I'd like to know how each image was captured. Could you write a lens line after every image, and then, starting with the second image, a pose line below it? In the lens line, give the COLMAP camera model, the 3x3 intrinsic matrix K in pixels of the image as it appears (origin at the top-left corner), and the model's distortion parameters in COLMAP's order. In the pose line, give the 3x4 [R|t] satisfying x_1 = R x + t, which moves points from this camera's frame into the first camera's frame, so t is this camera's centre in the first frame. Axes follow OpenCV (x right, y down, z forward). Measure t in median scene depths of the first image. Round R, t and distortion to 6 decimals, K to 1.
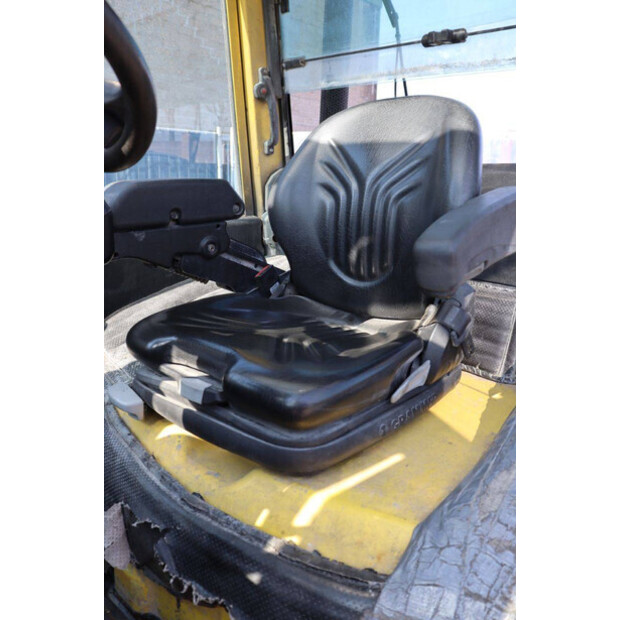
lens RADIAL K [[508.8, 0, 310.9], [0, 508.8, 307.9], [0, 0, 1]] dist [-0.143051, 0.092040]
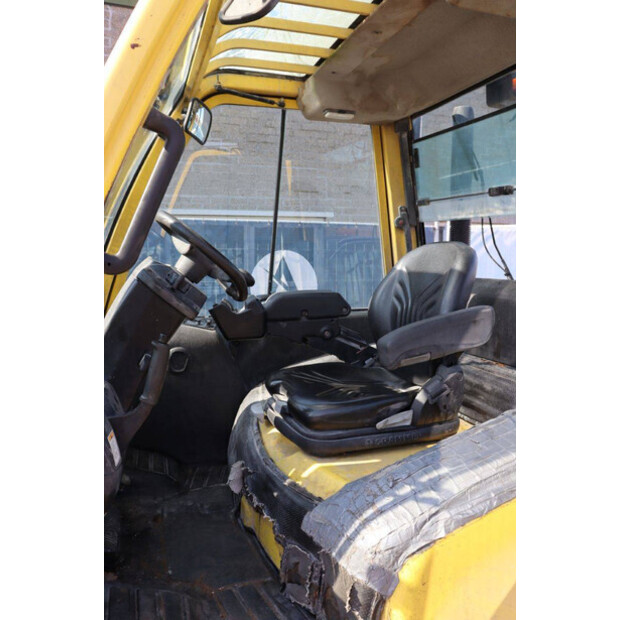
lens RADIAL K [[508.8, 0, 308.5], [0, 508.8, 306.3], [0, 0, 1]] dist [-0.143051, 0.092040]
pose [[0.875744, 0.034798, -0.481521, 0.709553], [-0.105814, 0.986982, -0.121119, 0.003205], [0.471038, 0.157021, 0.868025, -0.639197]]
